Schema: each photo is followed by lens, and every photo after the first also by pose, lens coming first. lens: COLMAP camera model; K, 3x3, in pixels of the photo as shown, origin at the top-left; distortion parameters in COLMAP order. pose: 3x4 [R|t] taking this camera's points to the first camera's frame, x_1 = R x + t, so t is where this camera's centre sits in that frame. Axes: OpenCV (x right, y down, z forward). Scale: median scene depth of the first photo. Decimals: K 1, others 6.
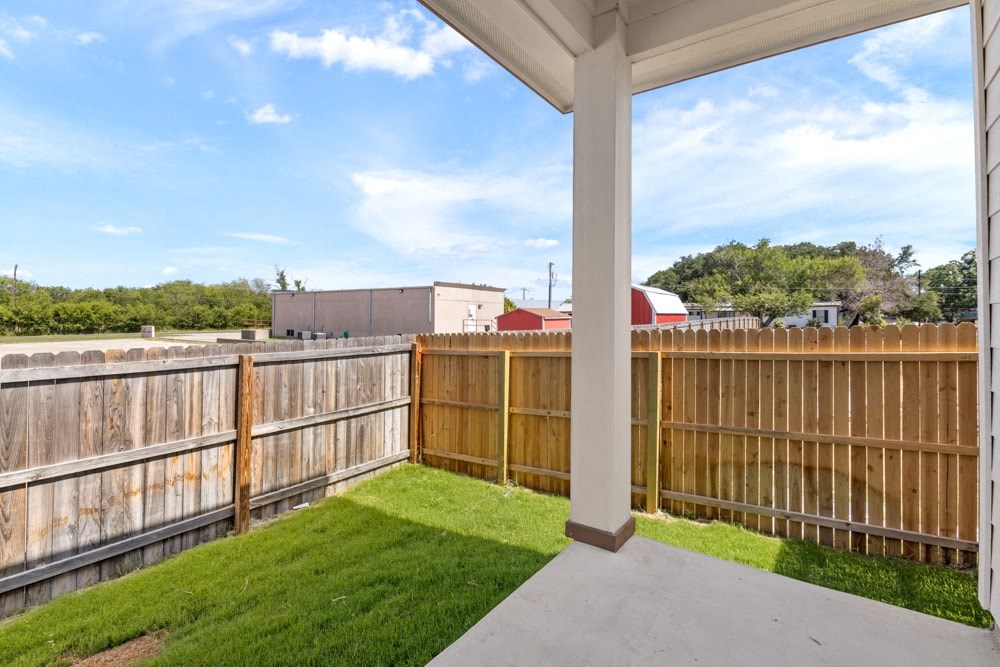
lens RADIAL K [[459.9, 0, 501.1], [0, 459.9, 314.3], [0, 0, 1]] dist [-0.000491, -0.000213]
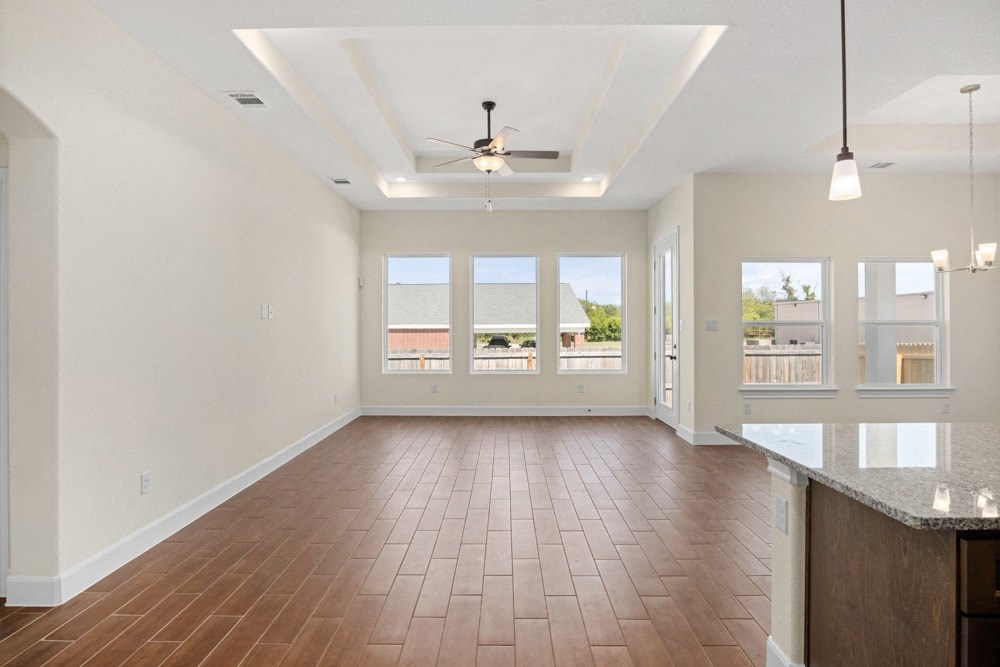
lens RADIAL K [[499.1, 0, 501.6], [0, 499.1, 323.6], [0, 0, 1]] dist [-0.000481, -0.000165]
pose [[0.564066, -0.014513, -0.825602, 0.454693], [0.016053, 0.999849, -0.006609, -0.027207], [0.825573, -0.009525, 0.564214, -0.766760]]
